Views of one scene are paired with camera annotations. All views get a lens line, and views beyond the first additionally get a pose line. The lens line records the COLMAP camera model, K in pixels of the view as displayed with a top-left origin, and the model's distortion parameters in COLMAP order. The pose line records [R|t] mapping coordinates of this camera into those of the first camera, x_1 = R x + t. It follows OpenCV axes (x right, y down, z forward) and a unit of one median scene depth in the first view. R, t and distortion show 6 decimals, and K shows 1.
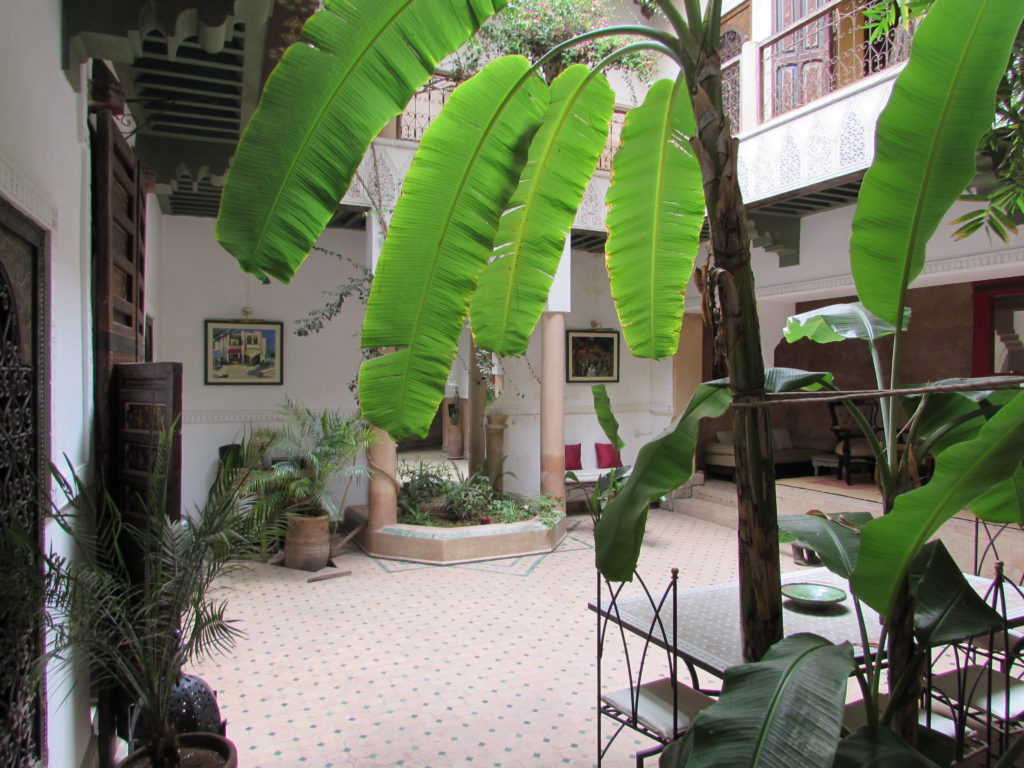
lens RADIAL K [[726.0, 0, 516.7], [0, 726.0, 385.0], [0, 0, 1]] dist [-0.019121, 0.005105]
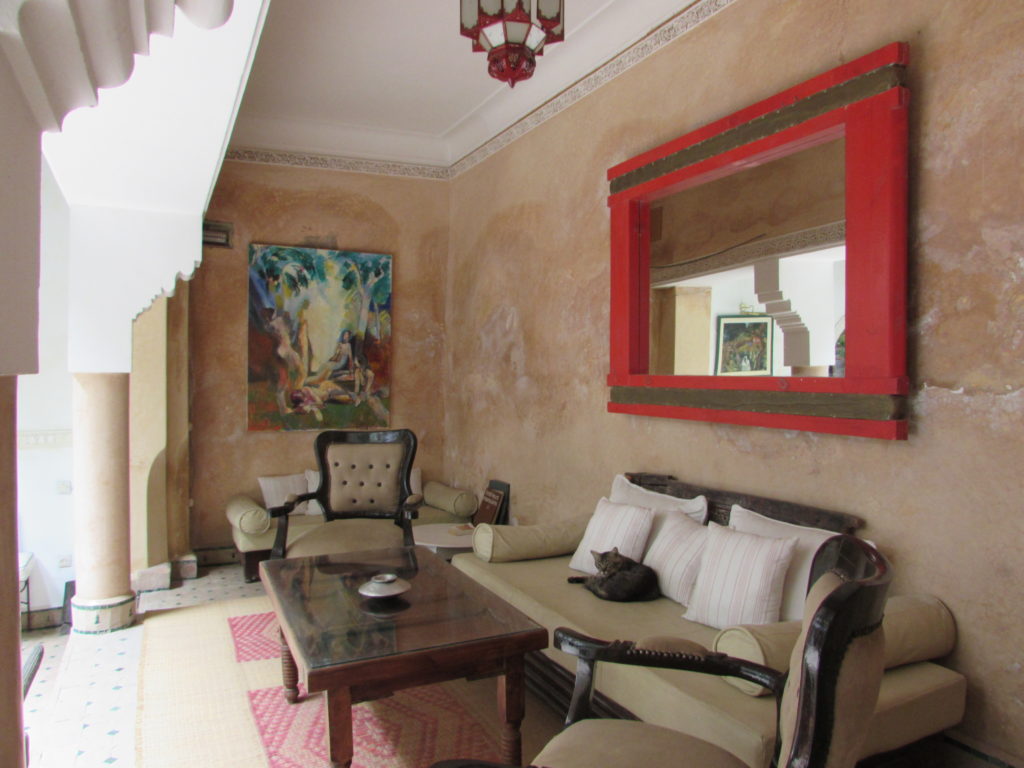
lens RADIAL K [[723.2, 0, 510.1], [0, 723.2, 384.5], [0, 0, 1]] dist [-0.038154, 0.019797]
pose [[0.999581, 0.001077, 0.028930, 0.645395], [-0.001140, 0.999997, 0.002167, -0.012593], [-0.028928, -0.002199, 0.999579, 0.636866]]
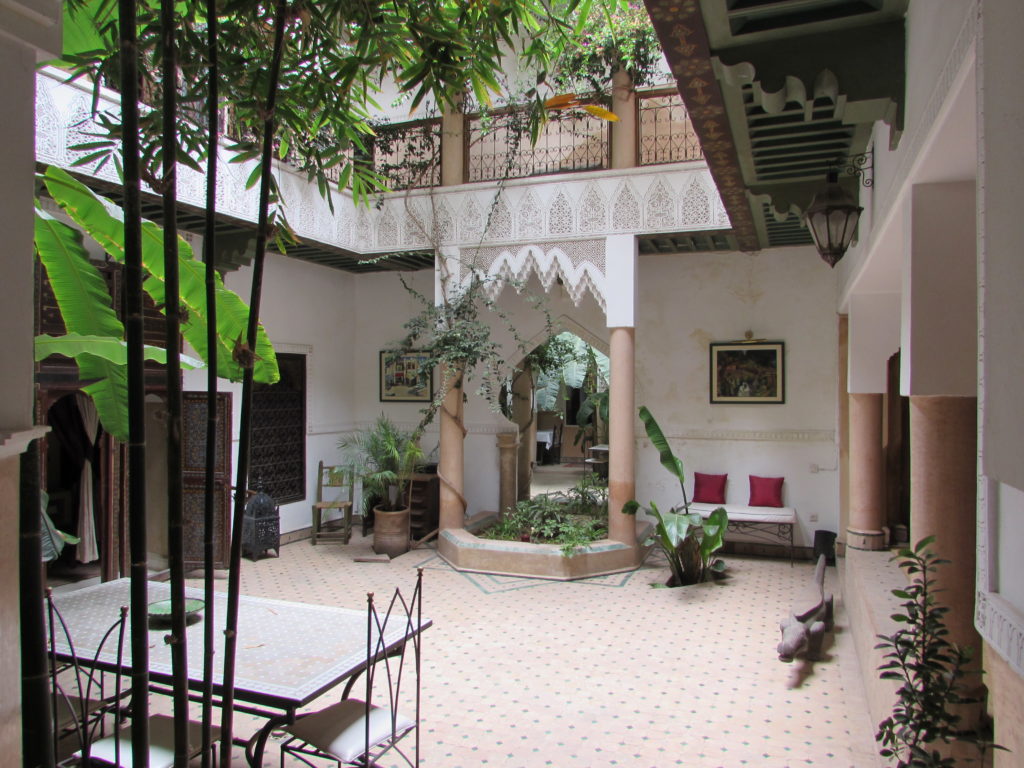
lens RADIAL K [[721.5, 0, 512.0], [0, 721.5, 384.0], [0, 0, 1]] dist [-0.024976, 0.007761]
pose [[0.694703, -0.006594, -0.719266, 0.684822], [-0.011300, 0.999735, -0.020079, -0.008572], [0.719208, 0.022077, 0.694444, 0.286992]]
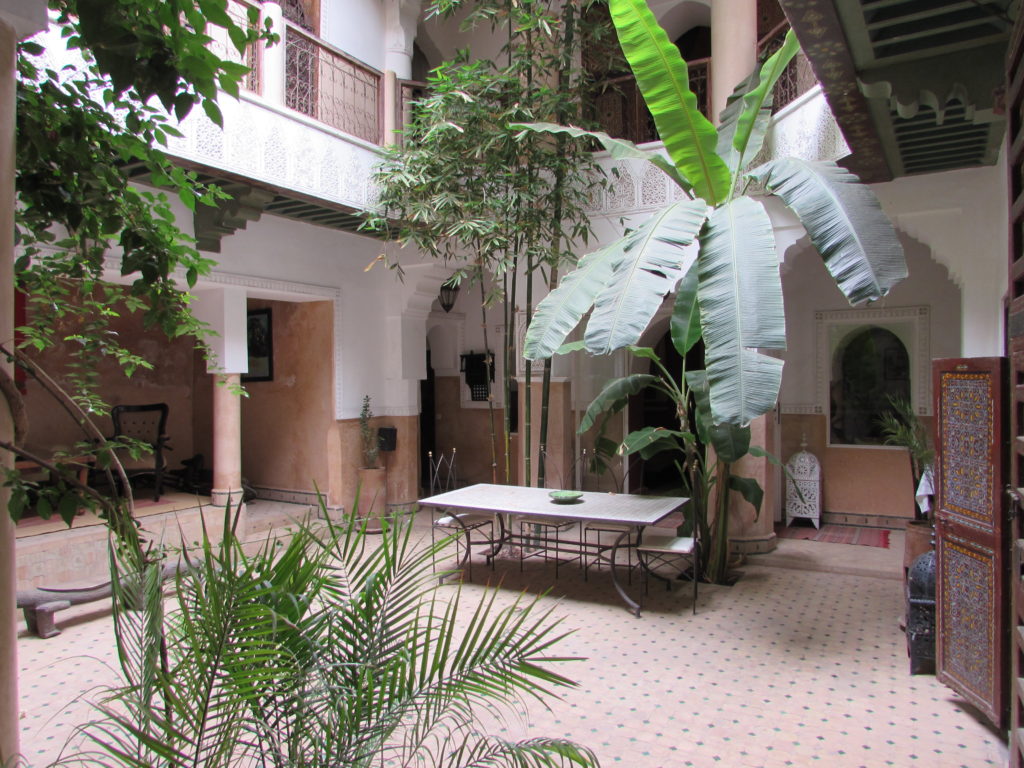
lens RADIAL K [[721.5, 0, 512.0], [0, 721.5, 384.0], [0, 0, 1]] dist [-0.024976, 0.007761]
pose [[-0.592293, -0.004935, 0.805707, -0.436413], [0.016113, 0.999709, 0.017968, -0.009414], [-0.805561, 0.023625, -0.592041, 0.986144]]
